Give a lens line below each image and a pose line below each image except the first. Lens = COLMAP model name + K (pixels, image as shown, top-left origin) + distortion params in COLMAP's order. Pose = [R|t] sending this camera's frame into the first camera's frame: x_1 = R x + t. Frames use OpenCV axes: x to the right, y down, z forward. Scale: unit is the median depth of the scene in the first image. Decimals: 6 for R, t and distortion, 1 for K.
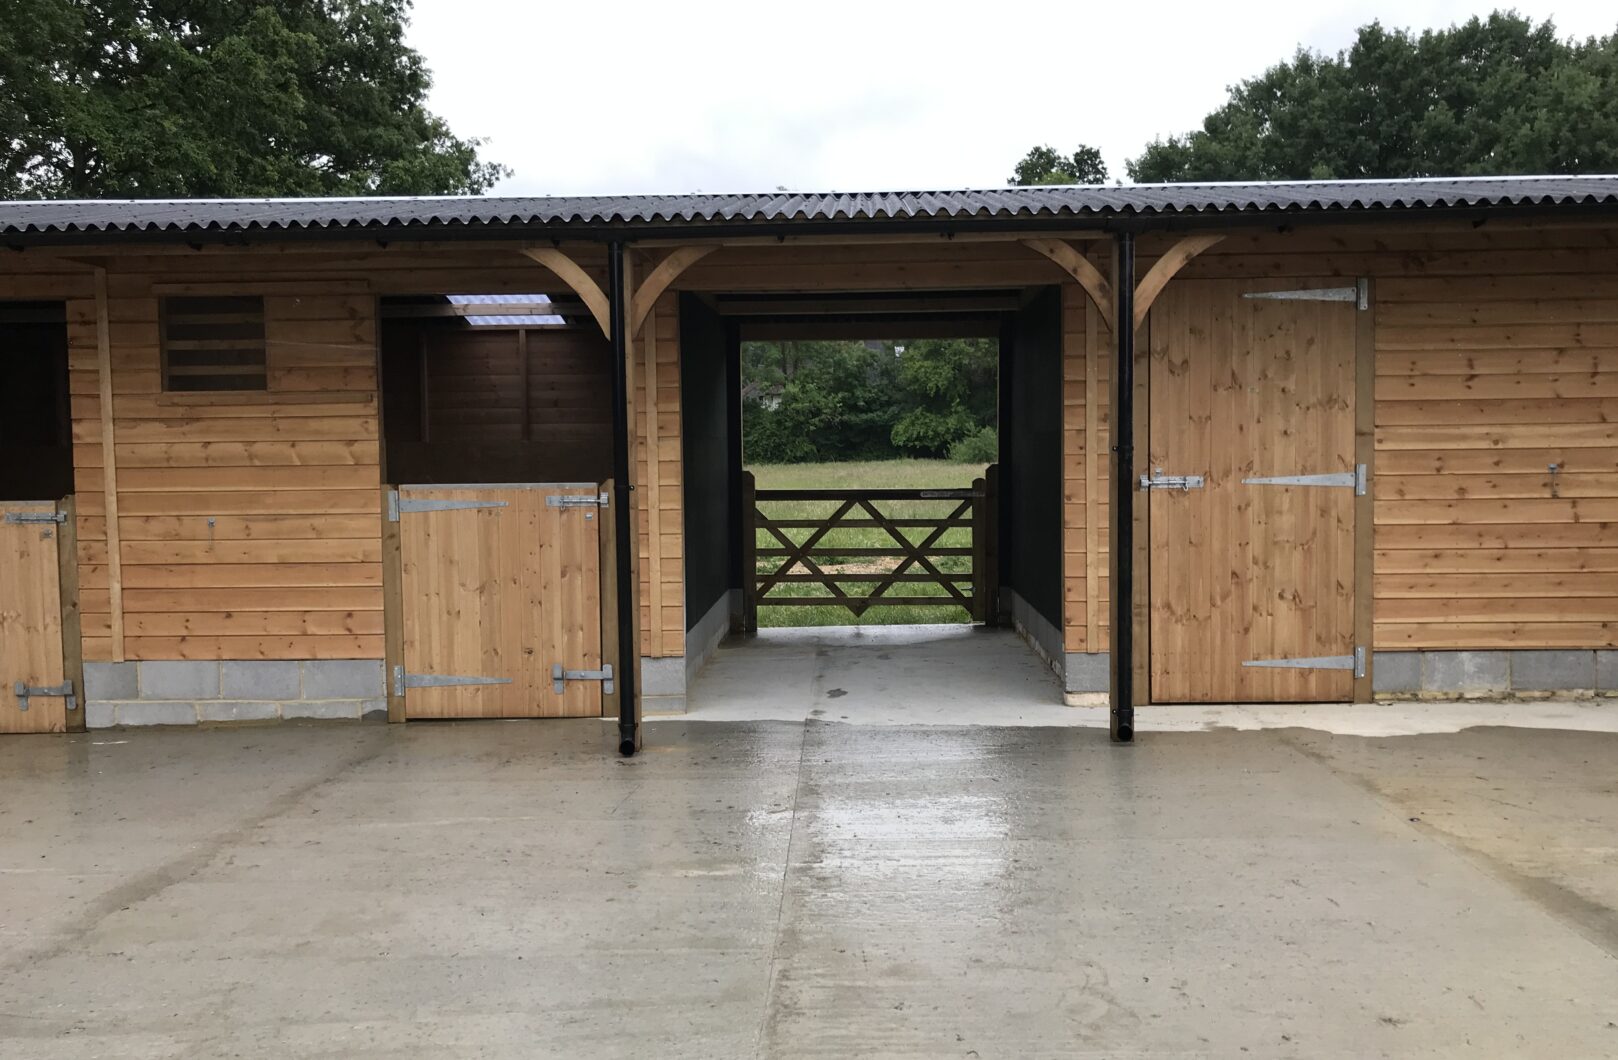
lens RADIAL K [[1408.2, 0, 801.7], [0, 1408.2, 523.2], [0, 0, 1]] dist [0.046793, -0.044861]
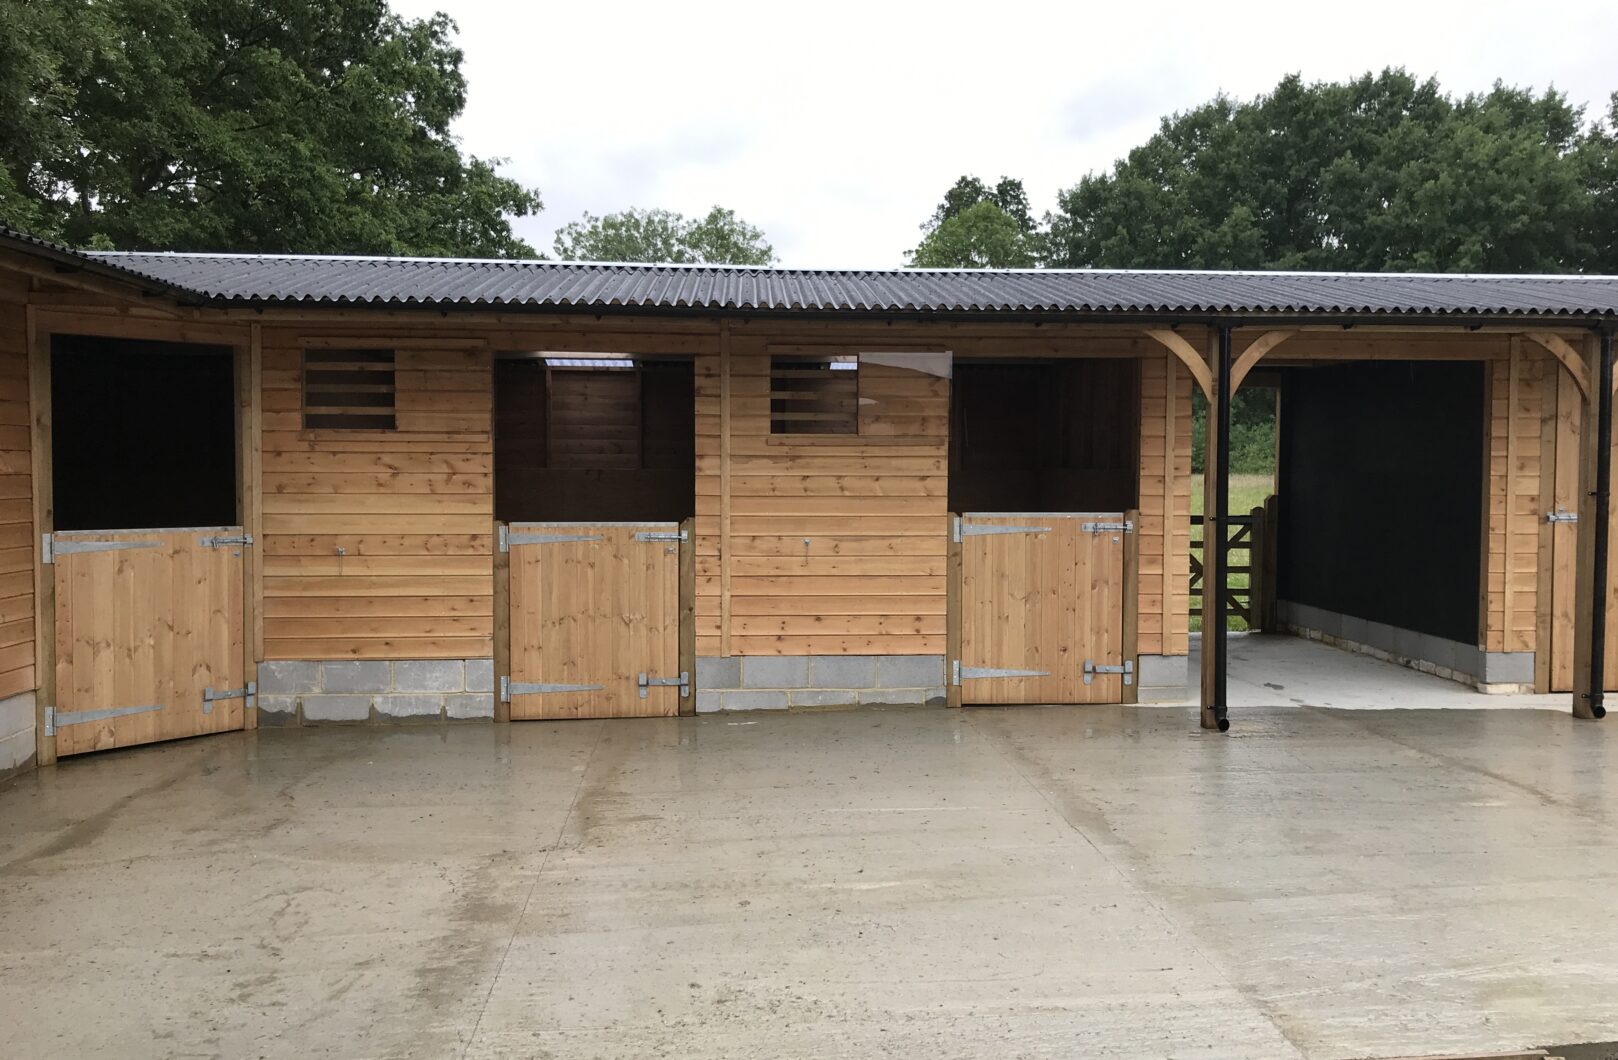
lens RADIAL K [[1408.2, 0, 805.8], [0, 1408.2, 537.4], [0, 0, 1]] dist [0.046793, -0.044861]
pose [[0.994024, 0.010245, 0.108679, -0.546810], [-0.010441, 0.999945, 0.001234, -0.005943], [-0.108661, -0.002361, 0.994076, -0.194516]]
